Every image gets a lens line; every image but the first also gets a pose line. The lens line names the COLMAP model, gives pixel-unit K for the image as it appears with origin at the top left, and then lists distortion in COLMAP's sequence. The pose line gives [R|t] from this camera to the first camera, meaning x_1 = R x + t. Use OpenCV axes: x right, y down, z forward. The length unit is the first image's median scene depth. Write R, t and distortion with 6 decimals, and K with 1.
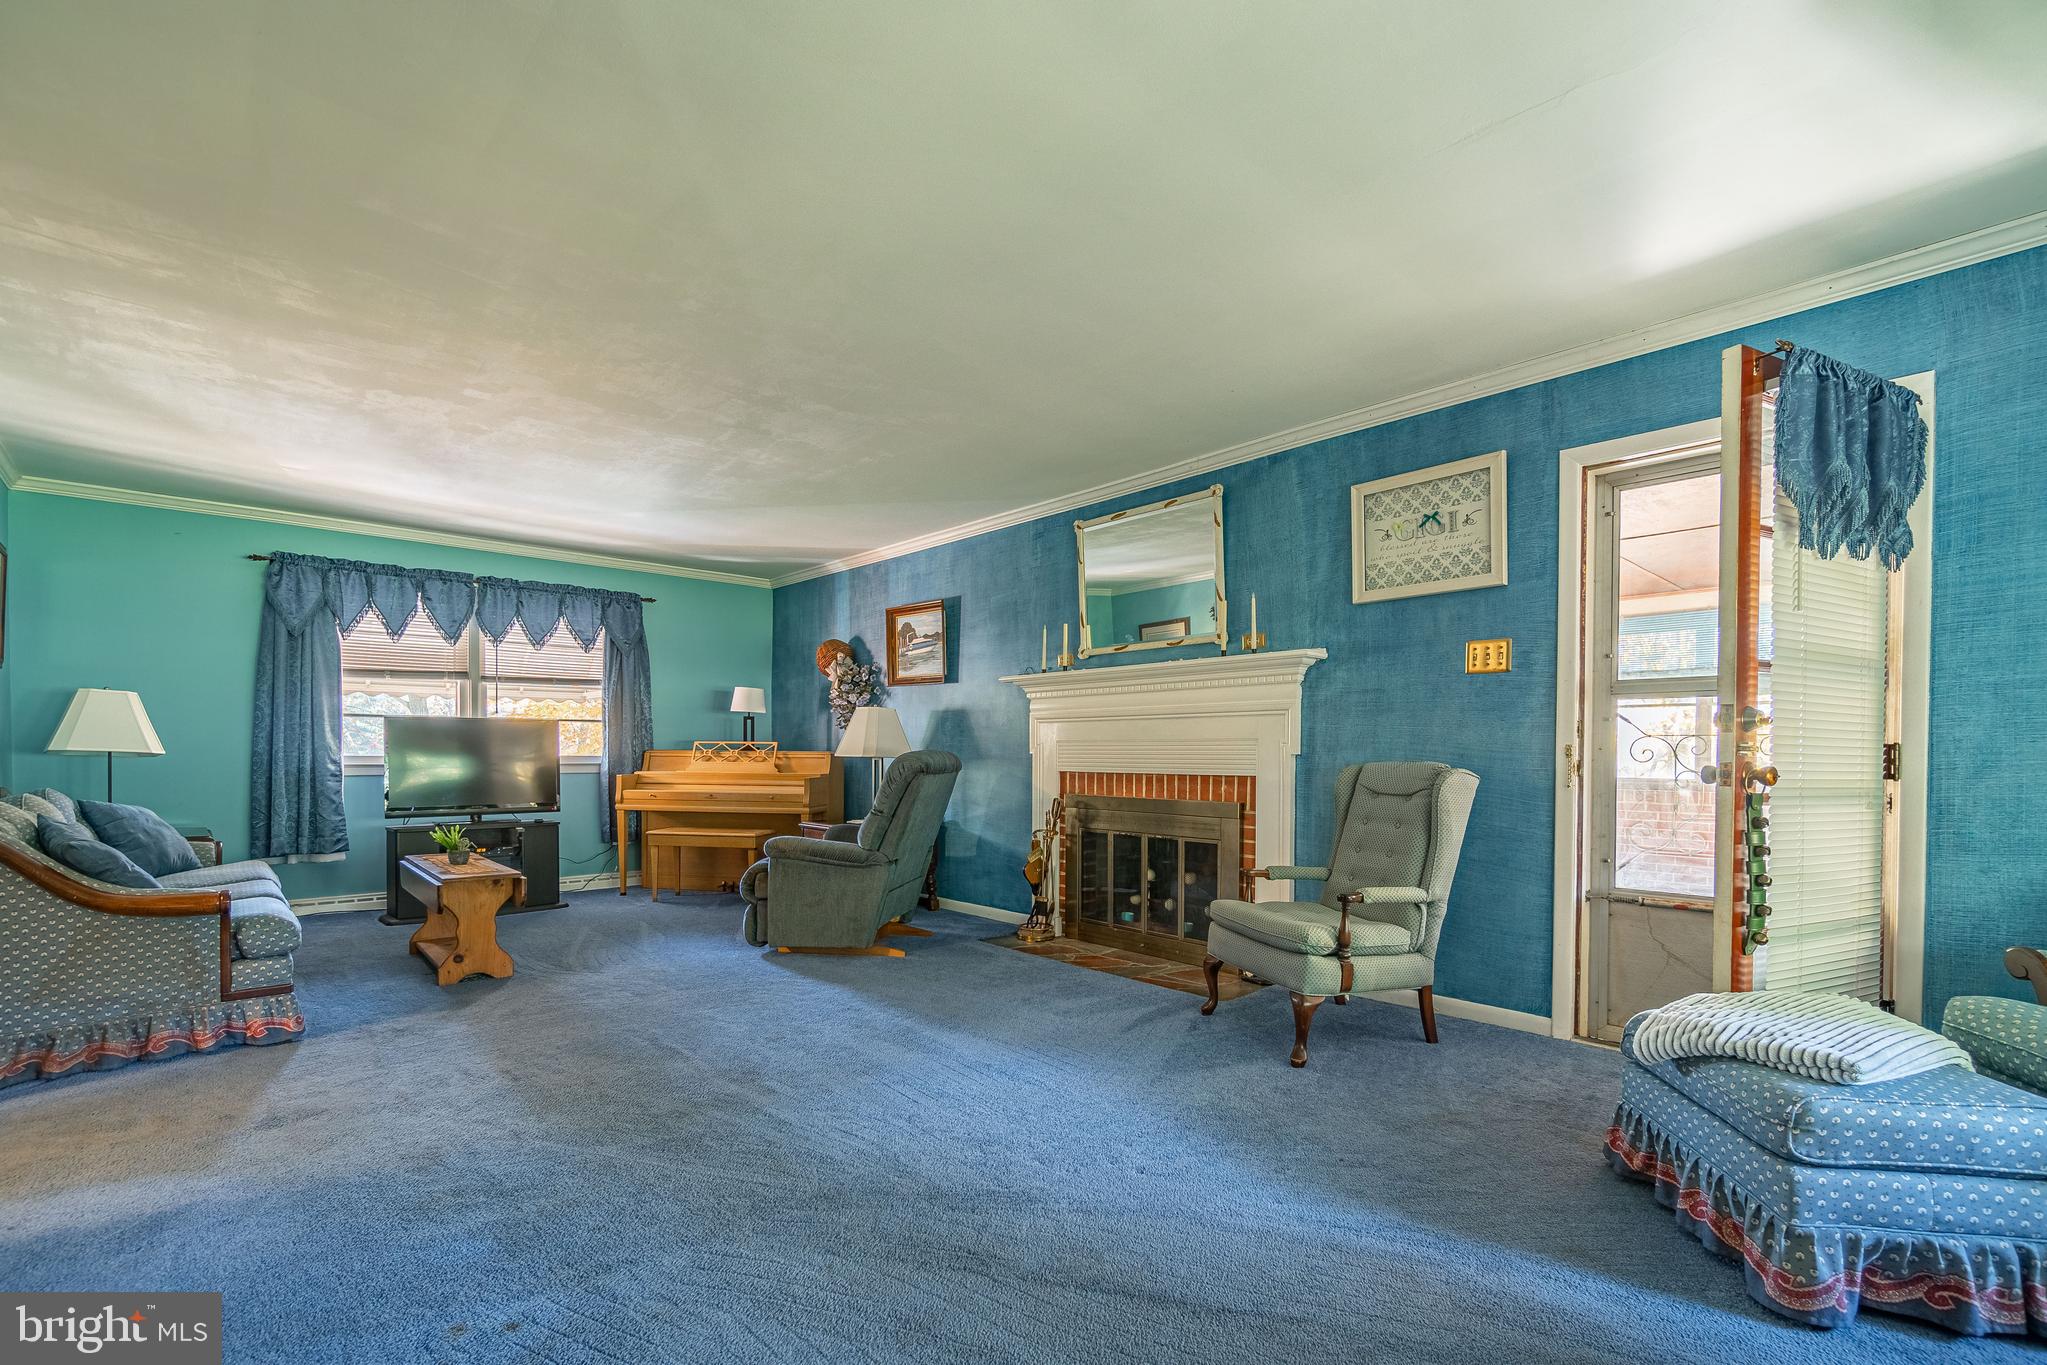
lens RADIAL K [[895.7, 0, 1024.9], [0, 895.7, 760.1], [0, 0, 1]] dist [-0.002580, 0.000849]
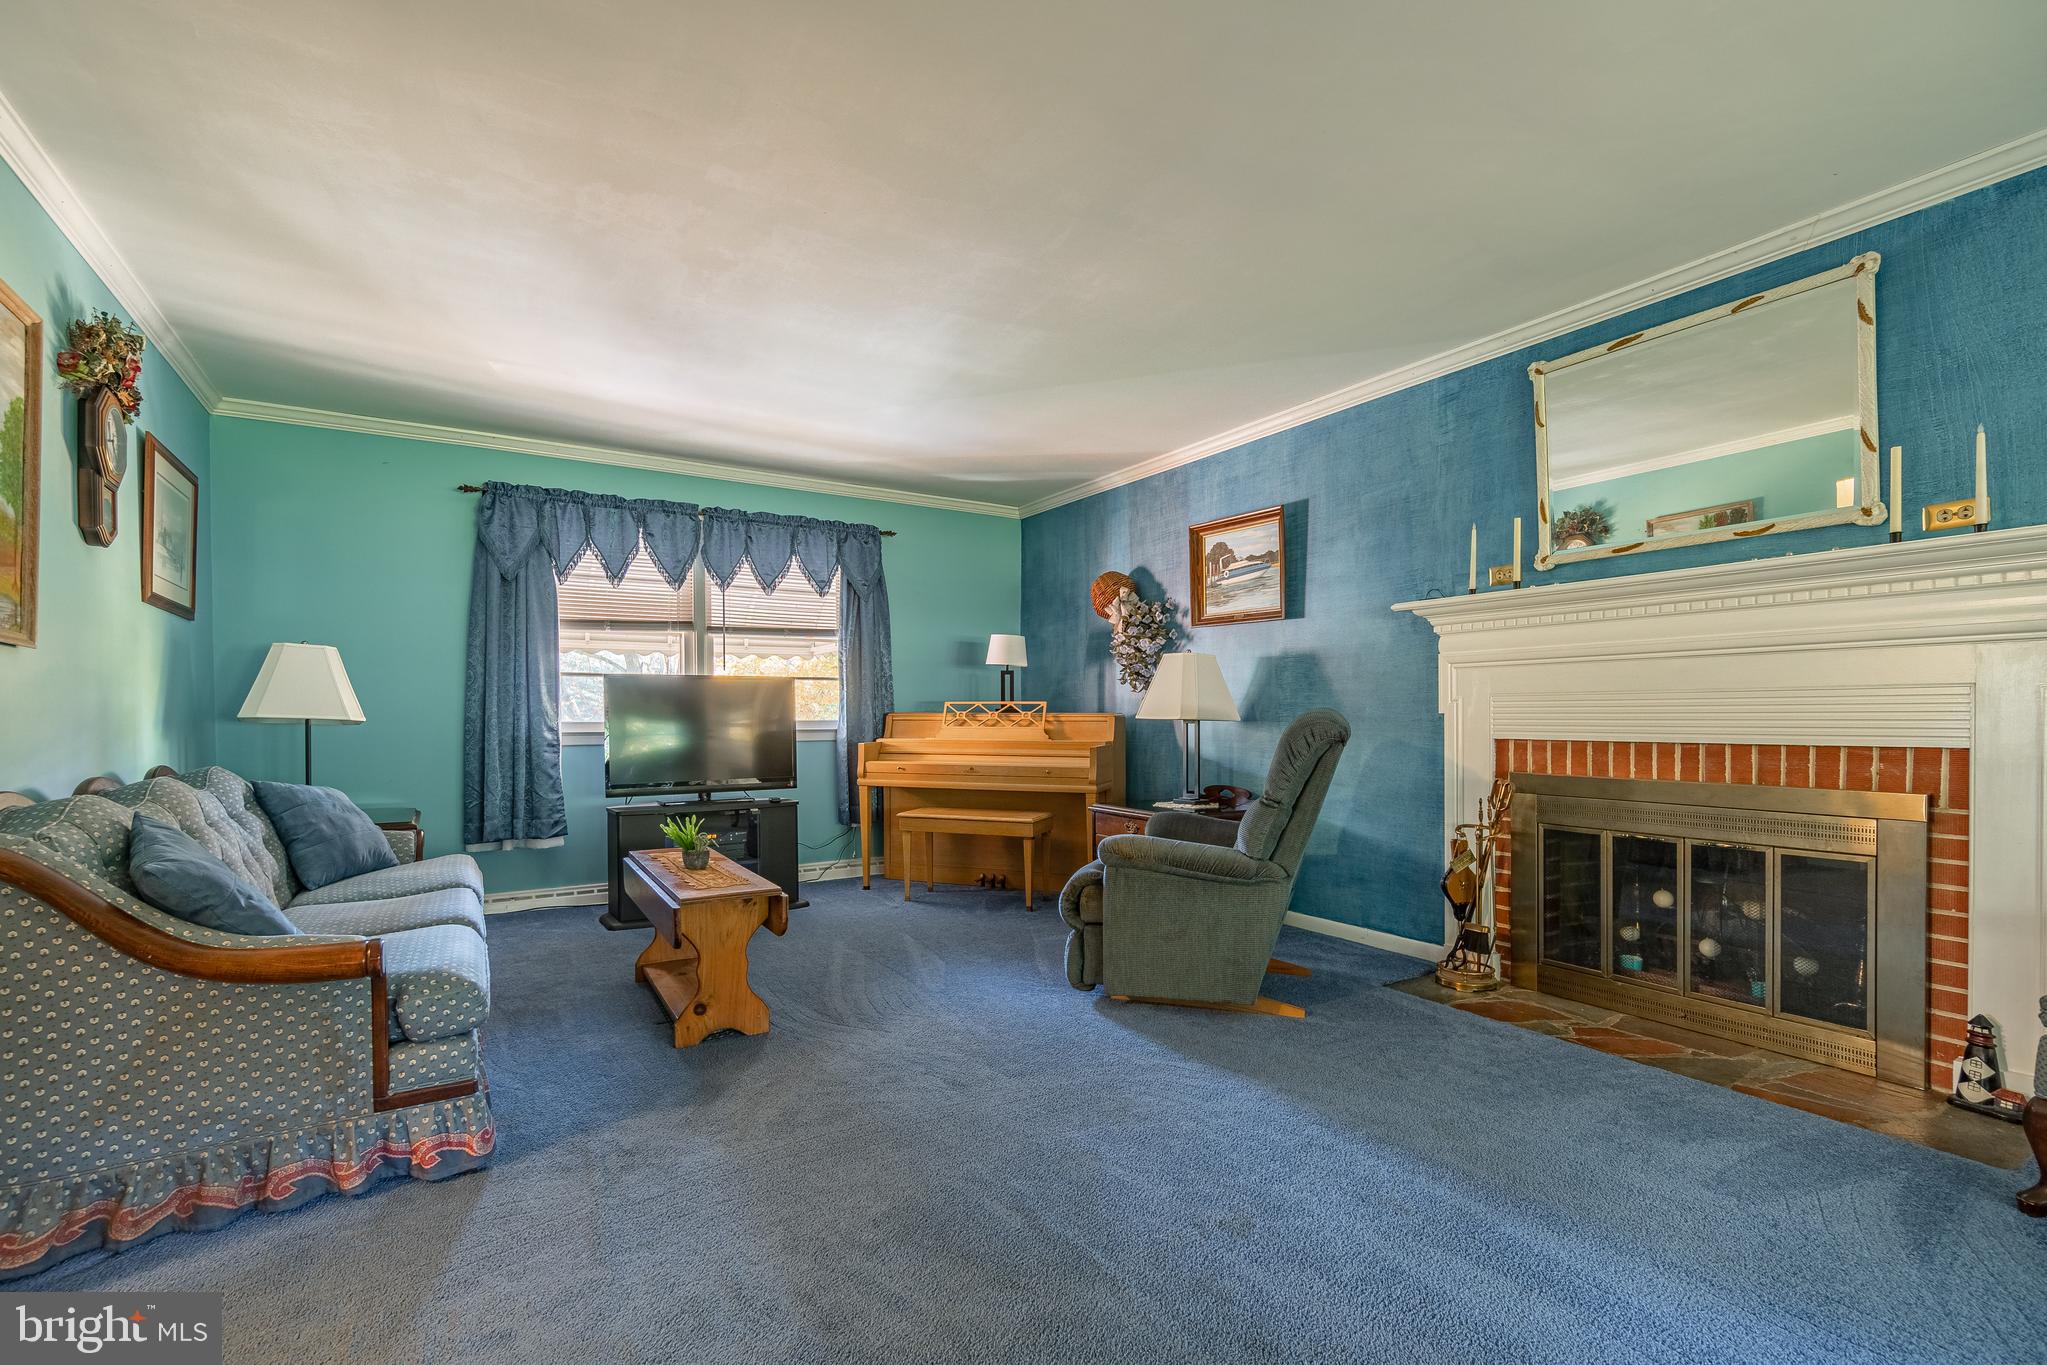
lens RADIAL K [[899.0, 0, 1023.3], [0, 899.0, 723.7], [0, 0, 1]] dist [0.001544, -0.000557]
pose [[0.982644, -0.005585, -0.185418, -0.182964], [0.005825, 0.999983, 0.000753, -0.001420], [0.185411, -0.001820, 0.982659, 0.256823]]
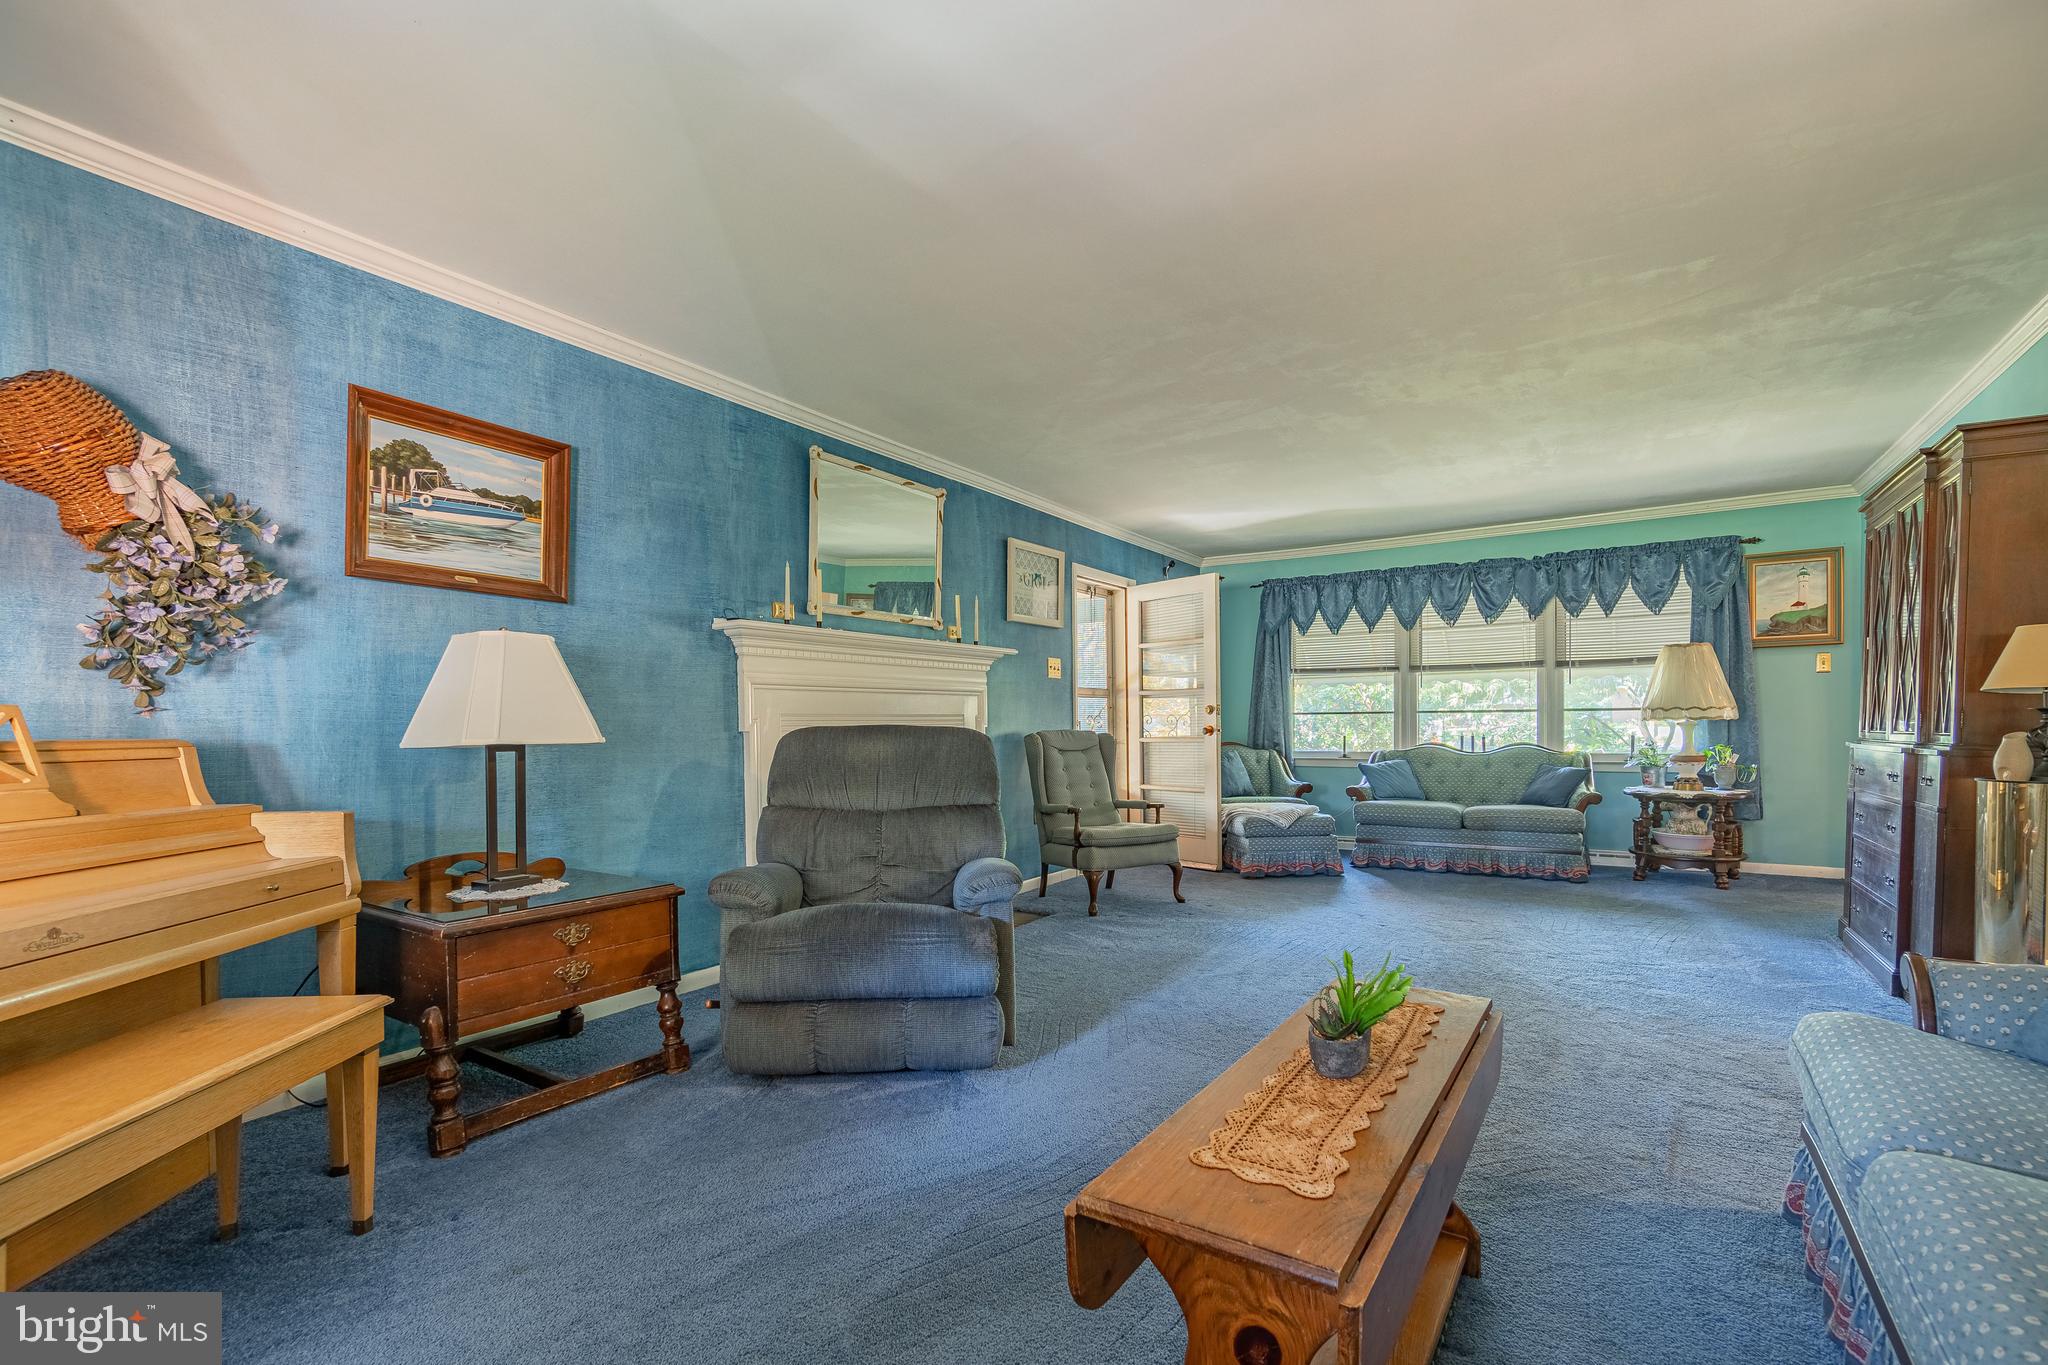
lens RADIAL K [[899.5, 0, 1023.8], [0, 899.5, 723.7], [0, 0, 1]] dist [0.001544, -0.000557]
pose [[-0.222427, -0.000429, 0.974949, -0.746807], [0.017883, 0.999830, 0.004520, -0.012607], [-0.974785, 0.018440, -0.222381, 0.949730]]
